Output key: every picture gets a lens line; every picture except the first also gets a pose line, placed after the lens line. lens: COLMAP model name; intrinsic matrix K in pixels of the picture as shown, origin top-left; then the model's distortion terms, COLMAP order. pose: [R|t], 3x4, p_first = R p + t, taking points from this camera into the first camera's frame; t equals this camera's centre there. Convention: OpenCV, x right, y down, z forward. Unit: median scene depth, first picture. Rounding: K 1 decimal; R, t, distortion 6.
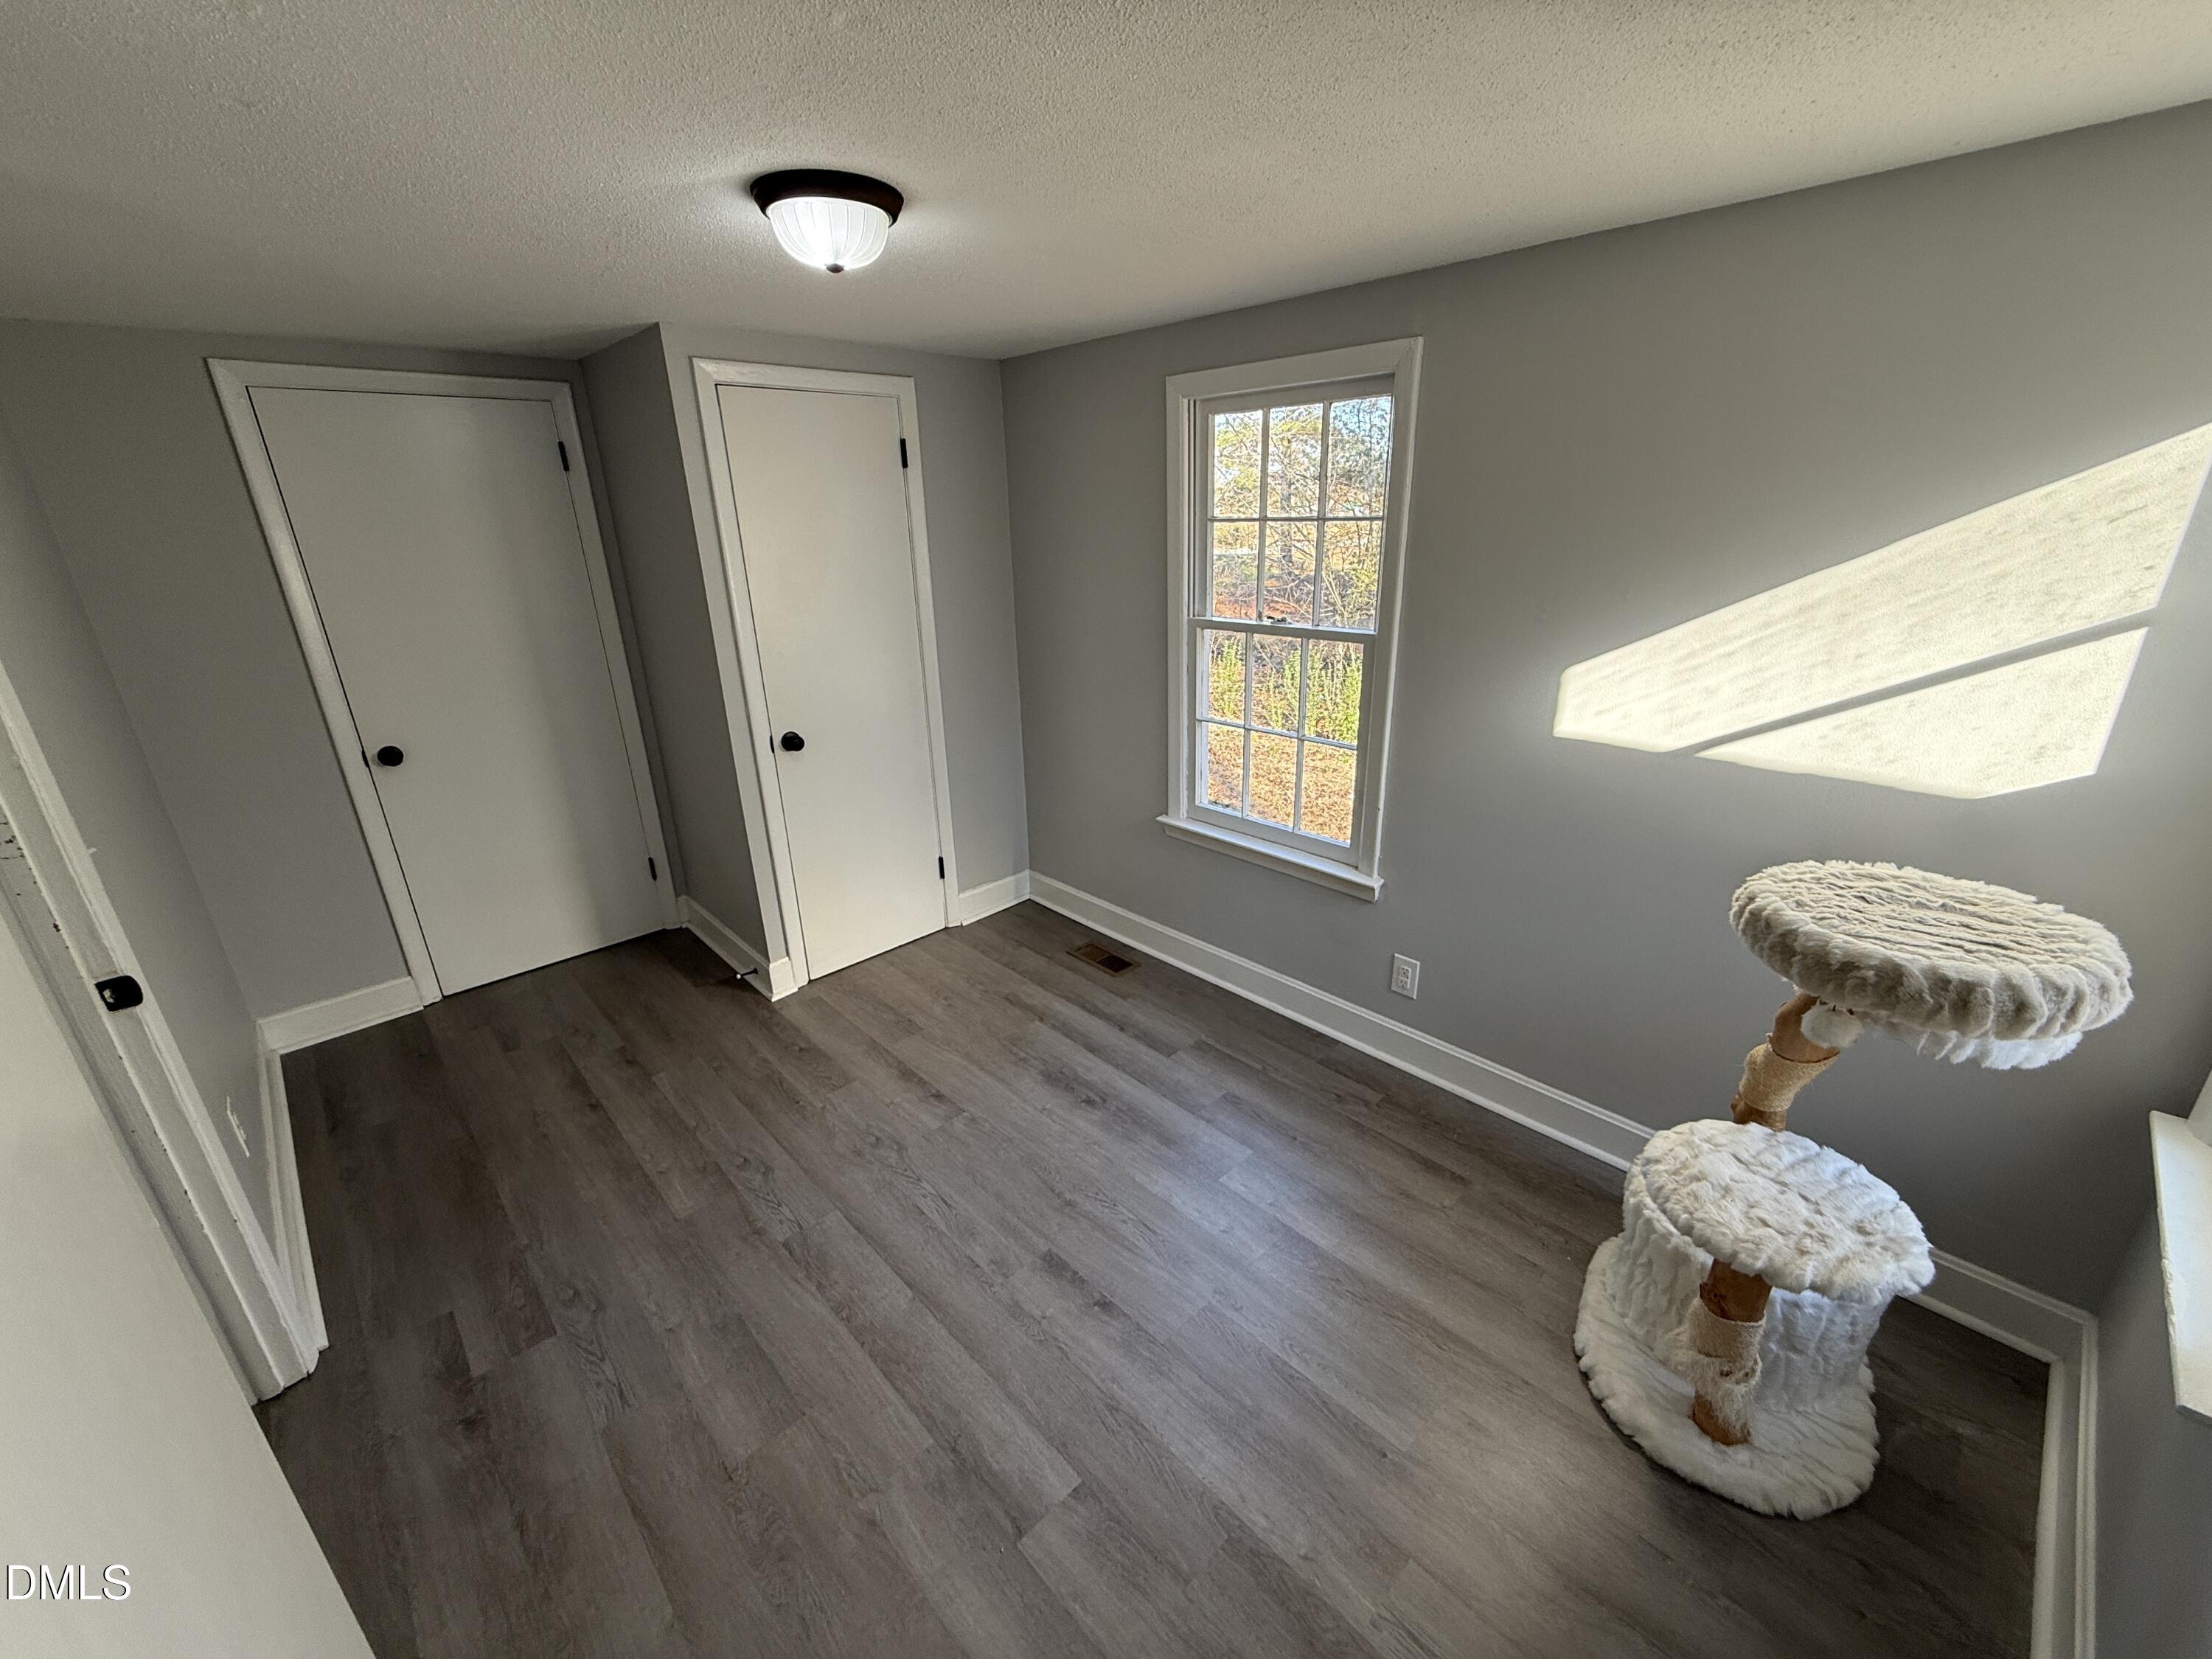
lens RADIAL K [[883.1, 0, 1109.3], [0, 883.1, 837.4], [0, 0, 1]] dist [0.001989, -0.000026]
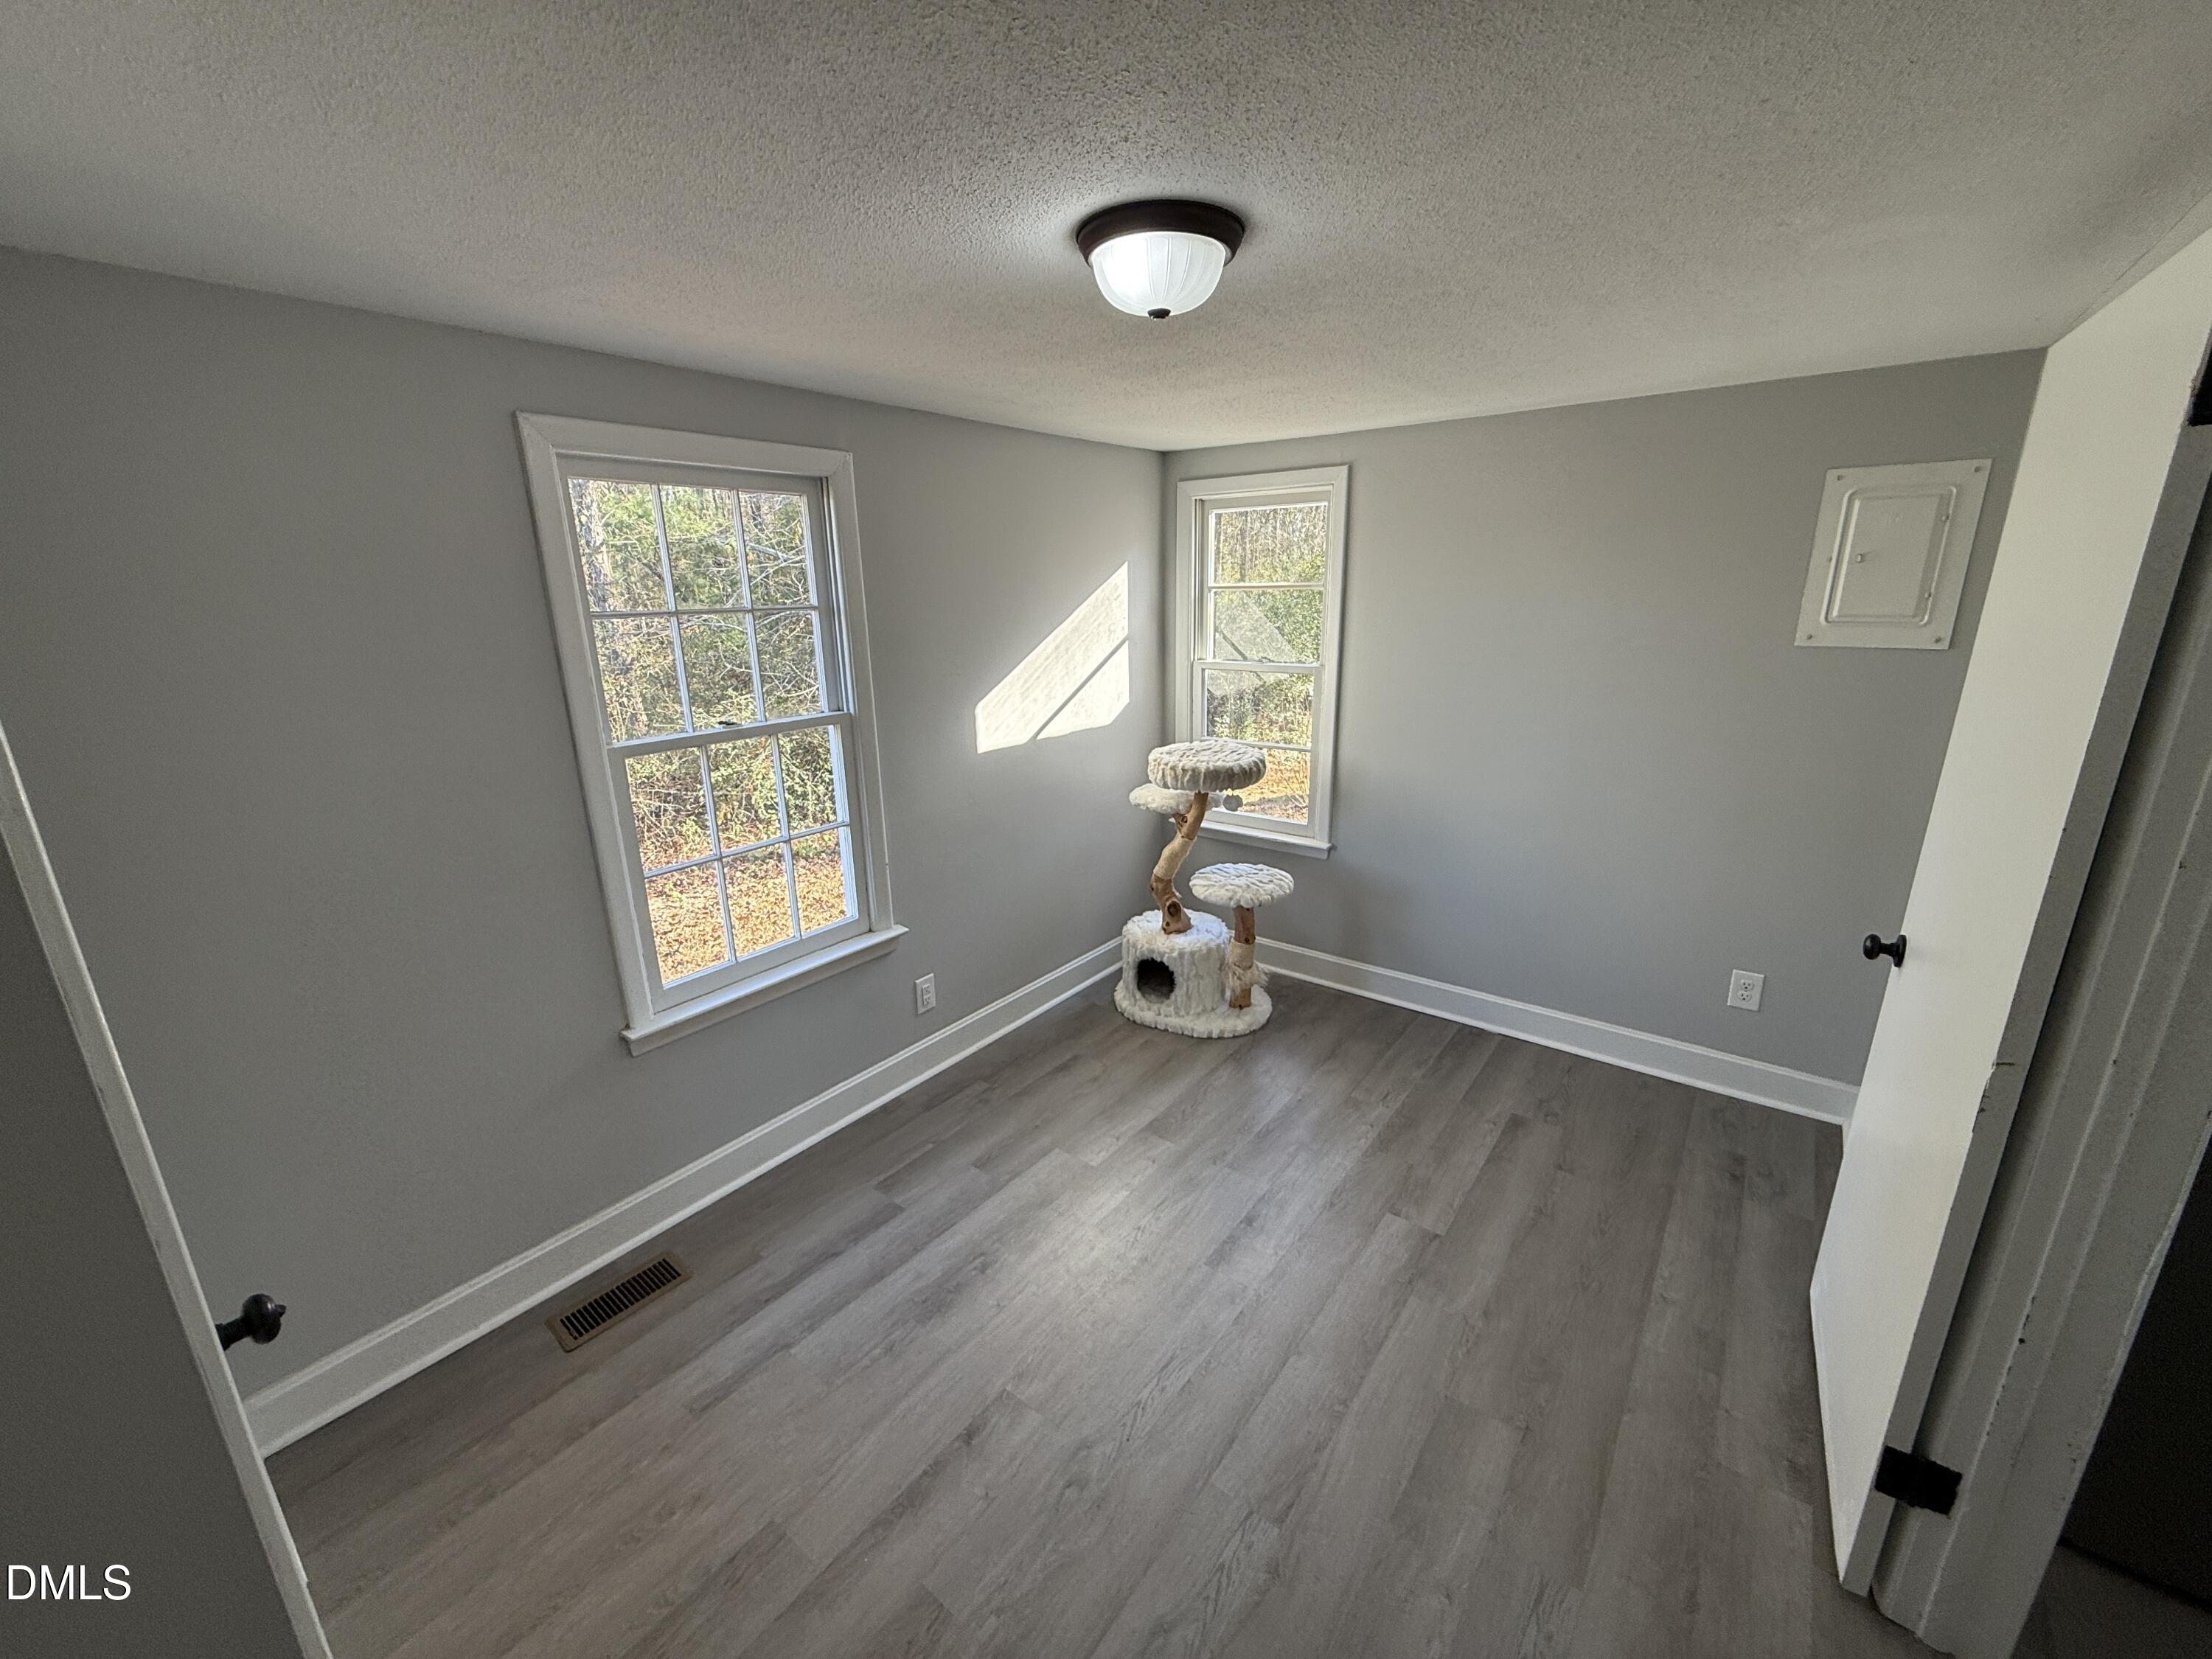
lens RADIAL K [[883.1, 0, 1102.2], [0, 883.1, 835.7], [0, 0, 1]] dist [0.001989, -0.000026]
pose [[-0.151640, -0.249399, 0.956455, -0.801976], [0.363258, 0.885868, 0.288586, -0.293159], [-0.919265, 0.391201, -0.043736, 0.818248]]
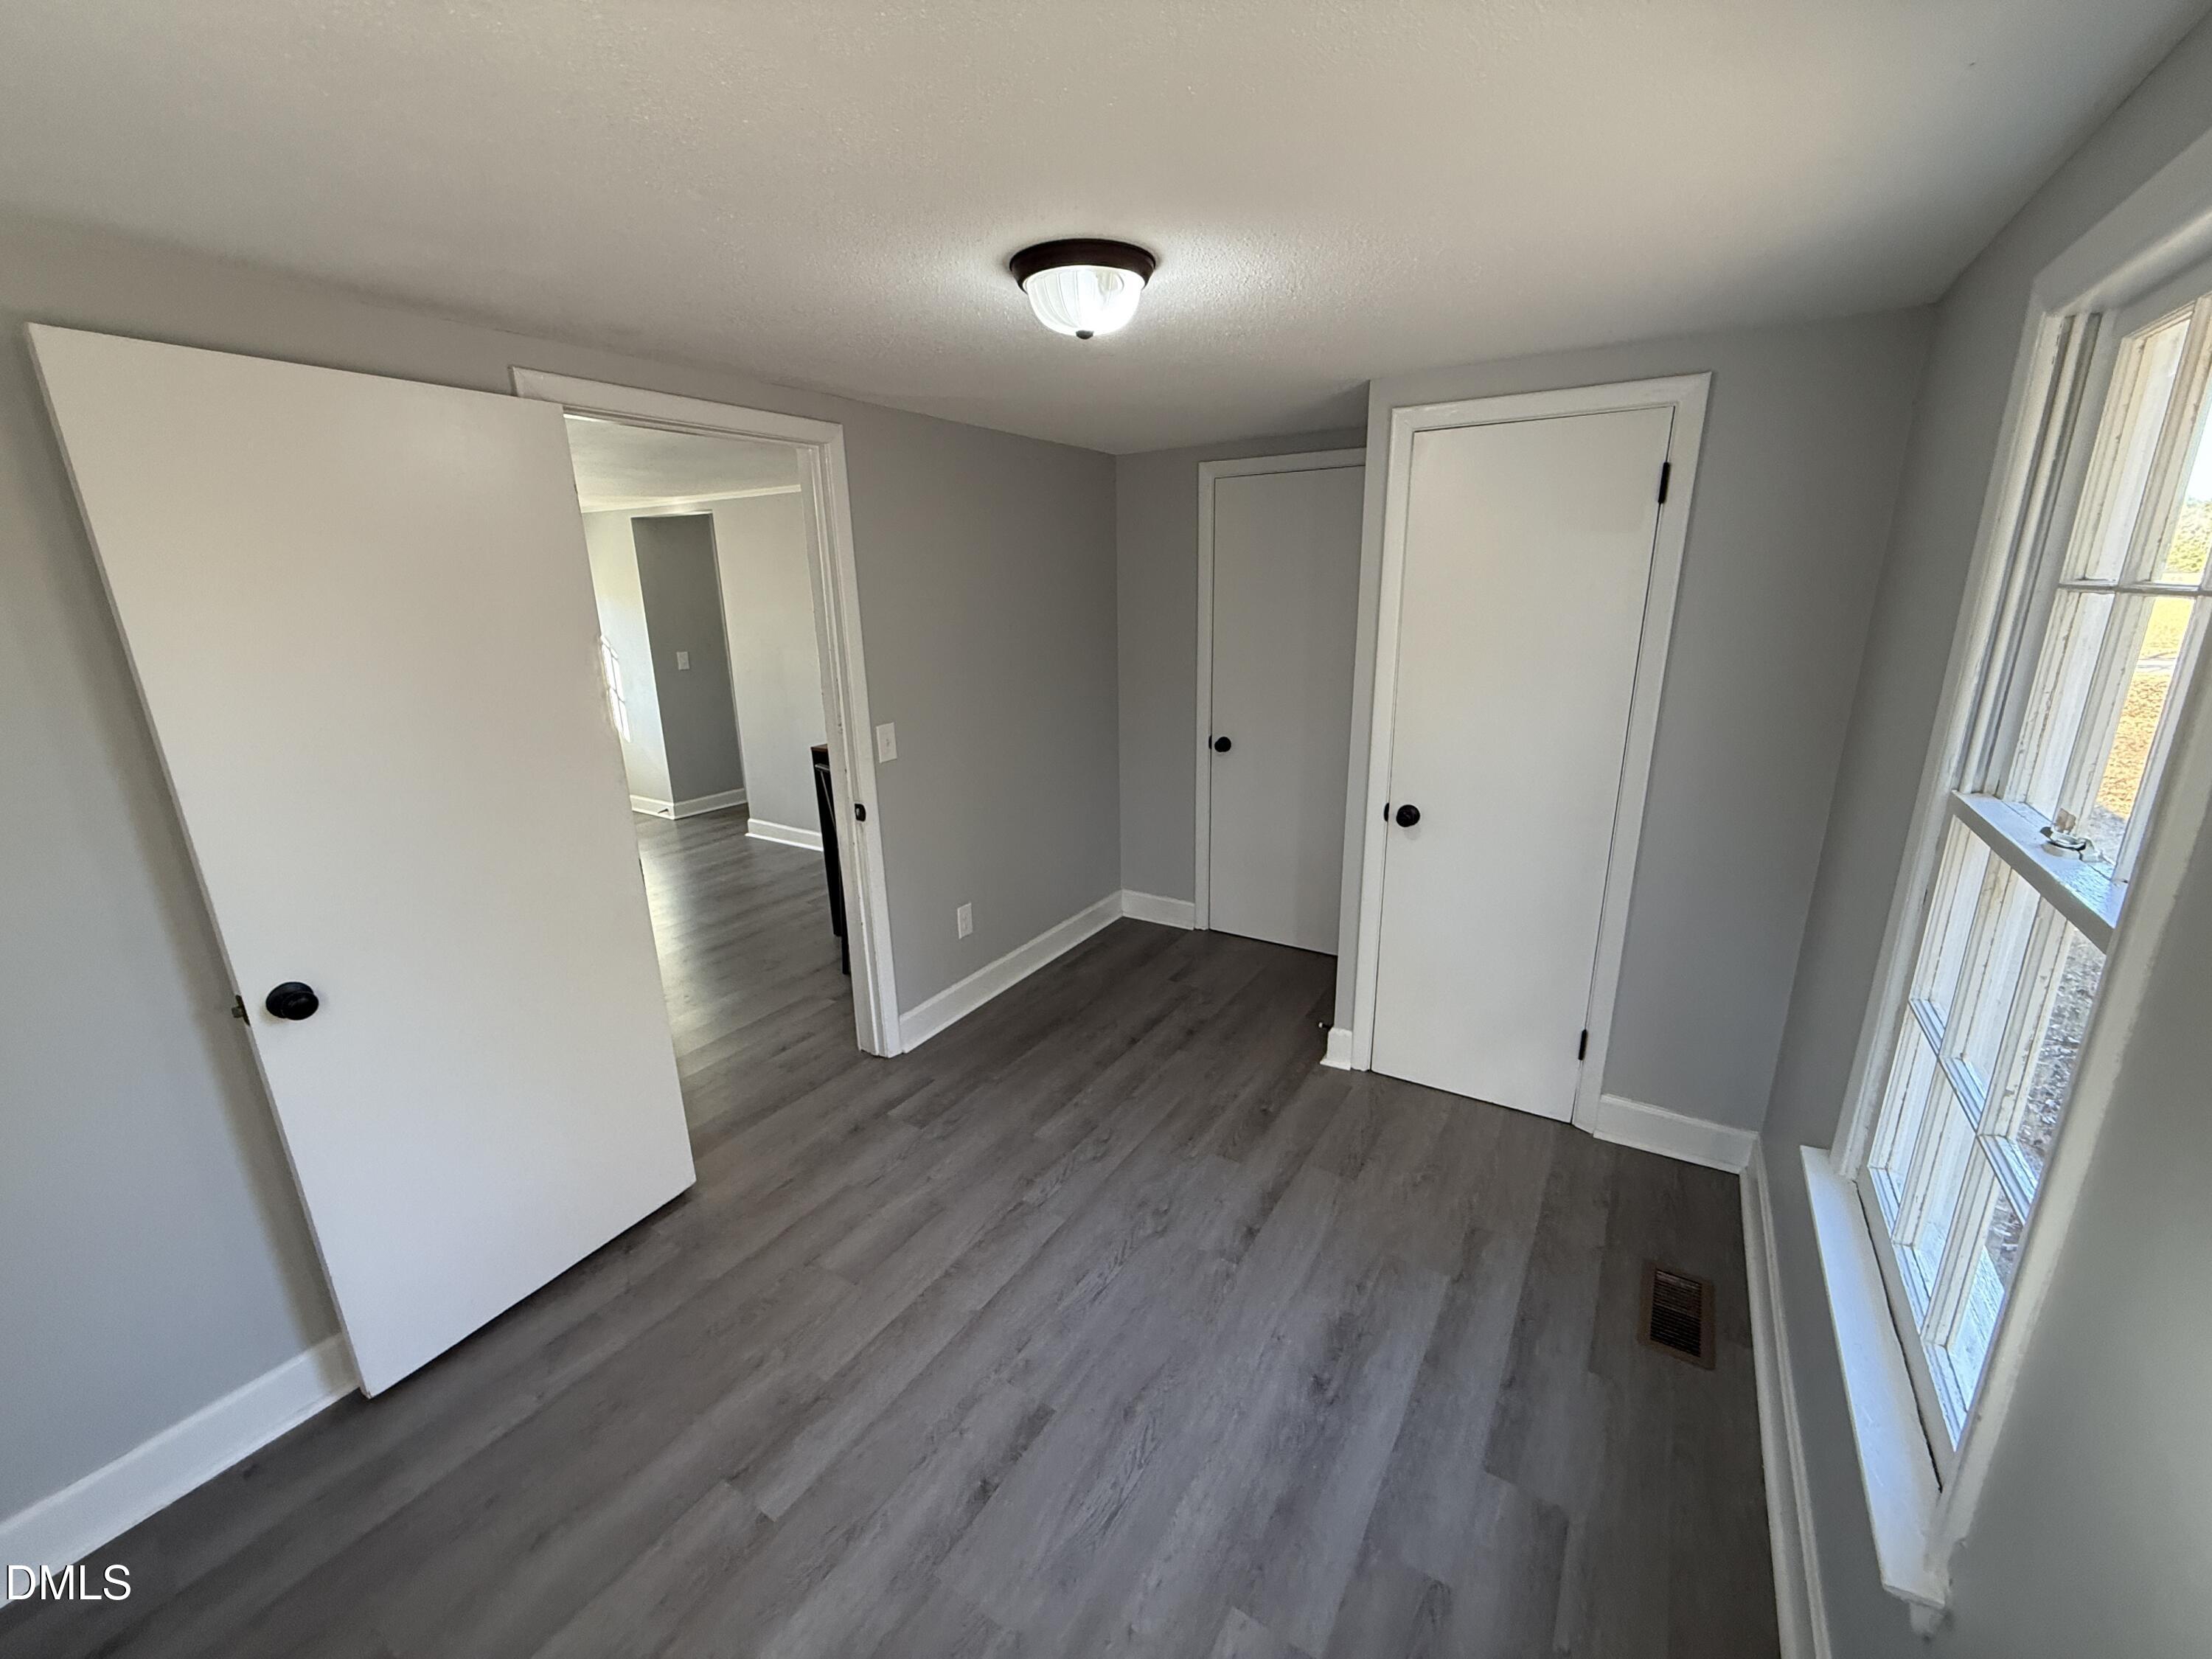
lens RADIAL K [[883.1, 0, 1097.8], [0, 883.1, 835.9], [0, 0, 1]] dist [0.001989, -0.000026]
pose [[0.237823, 0.287917, -0.927655, 0.496737], [-0.327550, 0.922887, 0.202463, -0.205710], [0.914413, 0.255703, 0.313791, 0.533002]]
